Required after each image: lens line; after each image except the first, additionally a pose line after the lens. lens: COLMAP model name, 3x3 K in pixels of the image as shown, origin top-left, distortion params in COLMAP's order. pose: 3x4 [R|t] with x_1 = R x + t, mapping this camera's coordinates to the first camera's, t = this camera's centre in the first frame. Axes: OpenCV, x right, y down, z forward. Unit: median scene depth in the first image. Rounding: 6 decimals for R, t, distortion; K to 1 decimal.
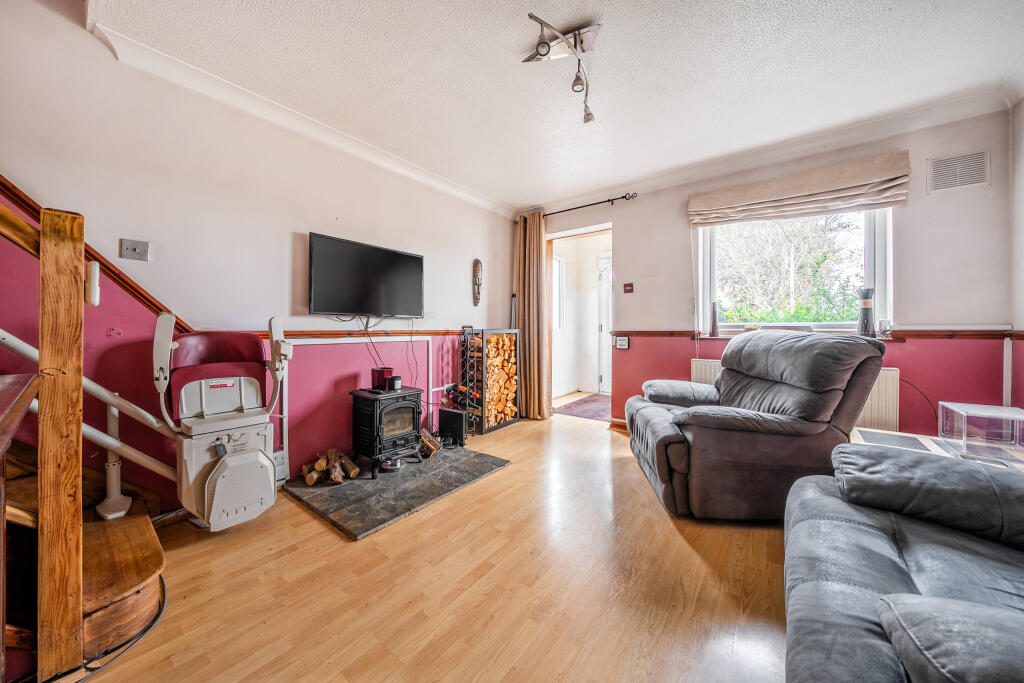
lens RADIAL K [[353.4, 0, 508.3], [0, 353.4, 327.0], [0, 0, 1]] dist [-0.004799, 0.000009]
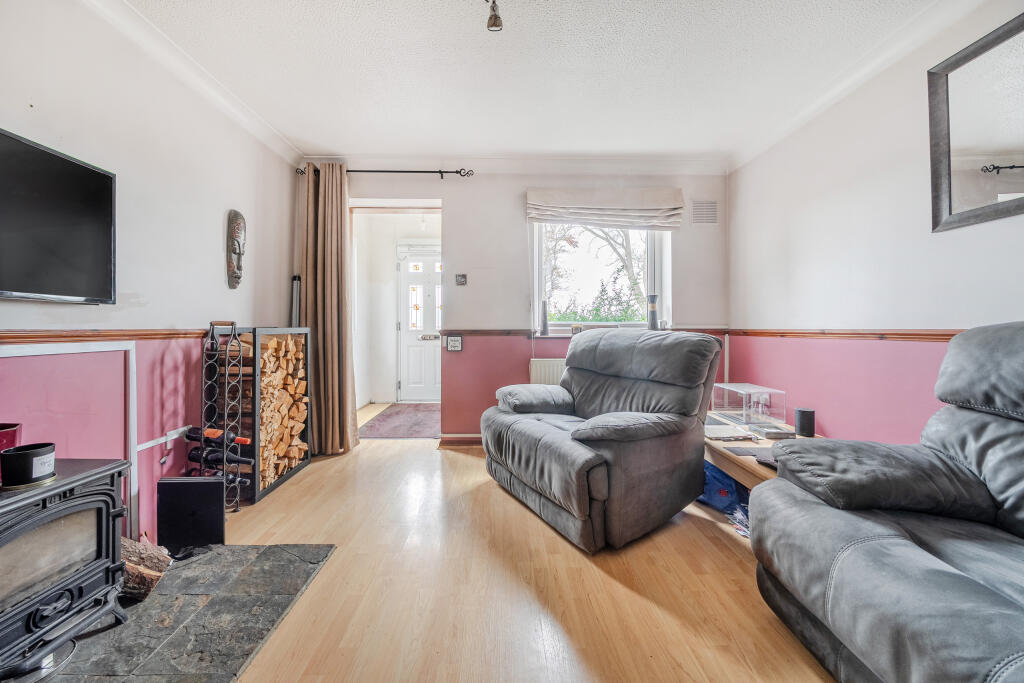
lens RADIAL K [[353.4, 0, 508.3], [0, 353.4, 327.0], [0, 0, 1]] dist [-0.004799, 0.000009]
pose [[0.780898, 0.002346, 0.624654, -0.110537], [-0.005270, 0.999982, 0.002831, 0.001568], [-0.624637, -0.005503, 0.780896, 0.267549]]
